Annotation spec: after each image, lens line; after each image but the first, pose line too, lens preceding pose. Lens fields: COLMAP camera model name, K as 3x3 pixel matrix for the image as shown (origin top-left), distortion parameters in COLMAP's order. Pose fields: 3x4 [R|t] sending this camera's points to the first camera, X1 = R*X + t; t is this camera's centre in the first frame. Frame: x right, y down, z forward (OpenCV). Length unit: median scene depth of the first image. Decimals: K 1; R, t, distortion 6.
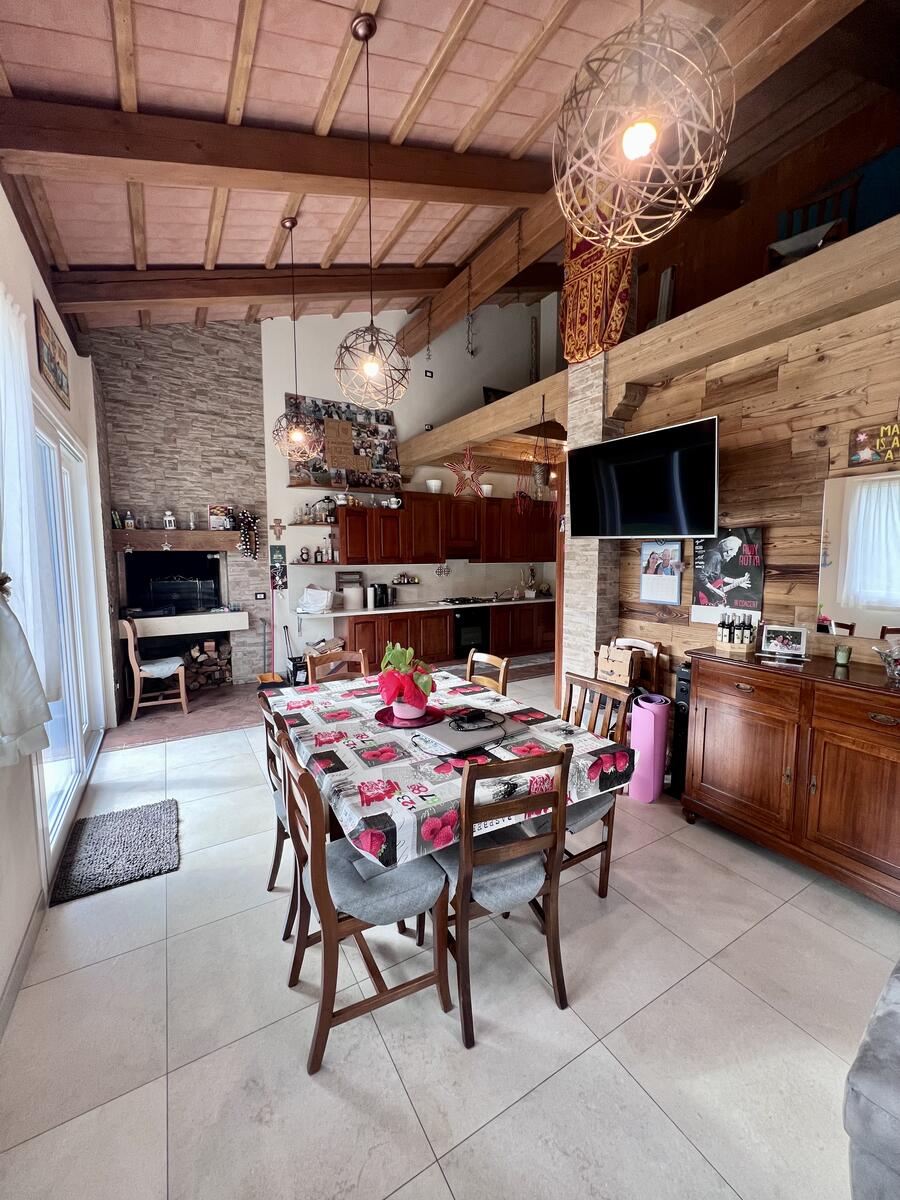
lens RADIAL K [[479.8, 0, 450.0], [0, 479.8, 600.0], [0, 0, 1]] dist [0.000280, 0.000562]
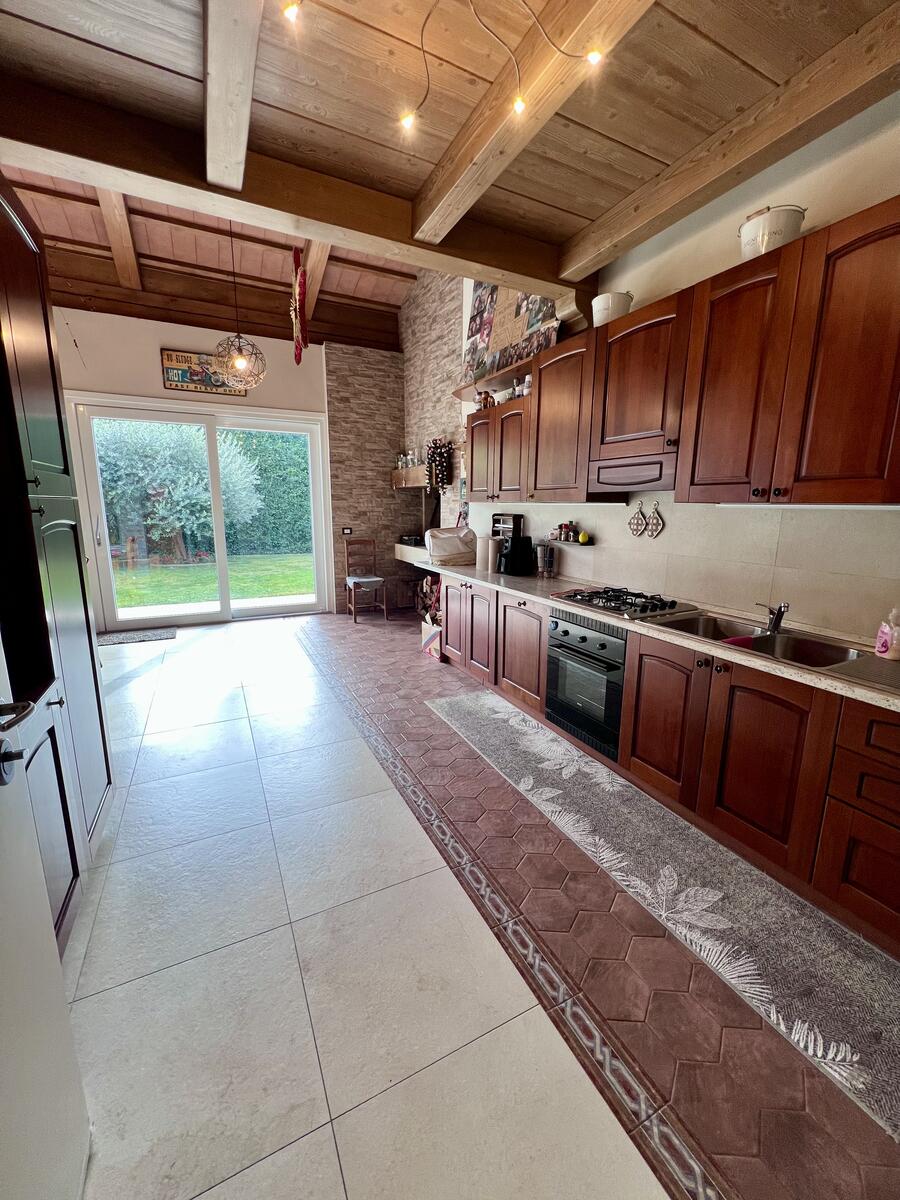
lens RADIAL K [[479.8, 0, 450.0], [0, 479.8, 600.0], [0, 0, 1]] dist [0.000280, 0.000562]
pose [[-0.069453, 0.193995, -0.978541, 0.590854], [-0.100645, 0.974542, 0.200346, -0.089198], [0.992495, 0.112400, -0.048160, 1.256325]]
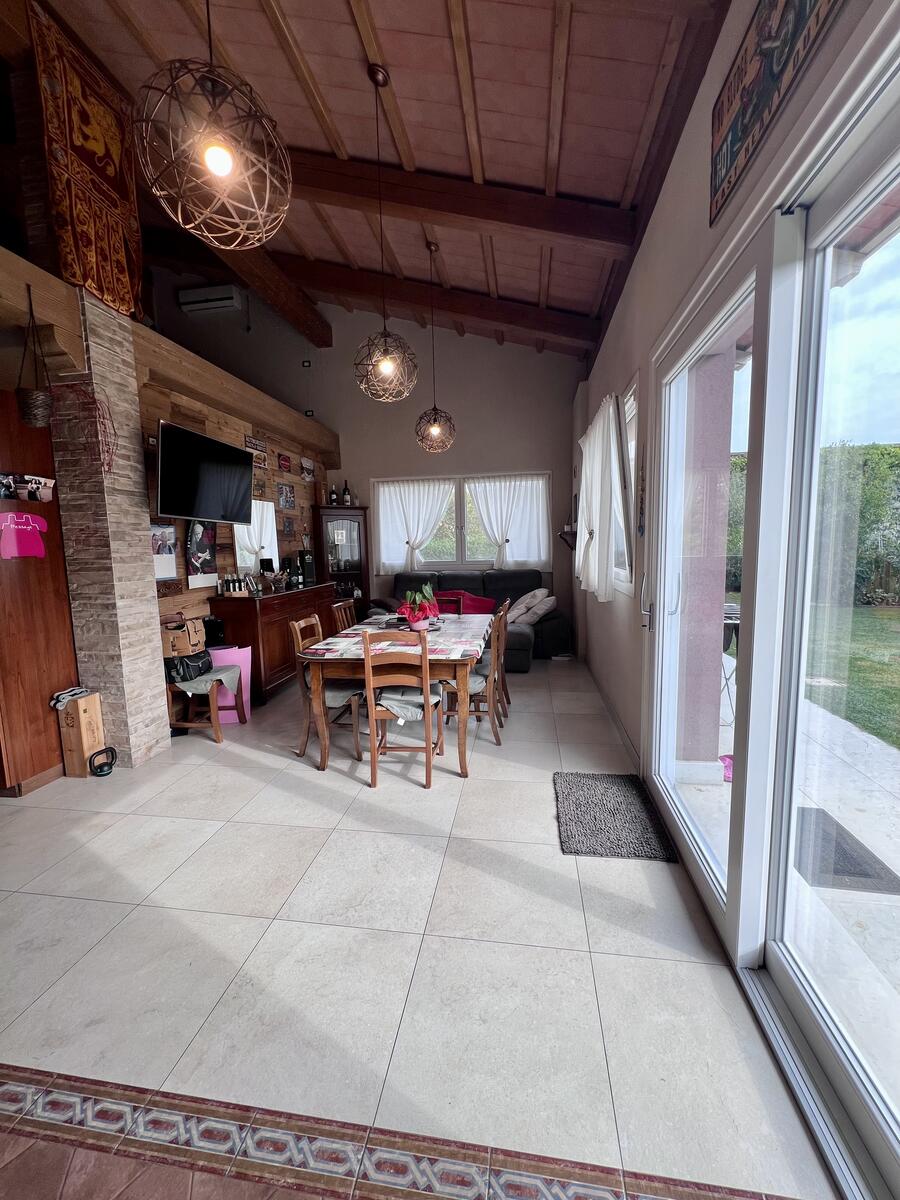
lens RADIAL K [[479.8, 0, 450.0], [0, 479.8, 600.0], [0, 0, 1]] dist [0.000280, 0.000562]
pose [[-0.766995, -0.056287, 0.639180, -0.883927], [0.083383, 0.978955, 0.186265, -0.111199], [-0.636212, 0.196161, -0.746160, 1.576921]]
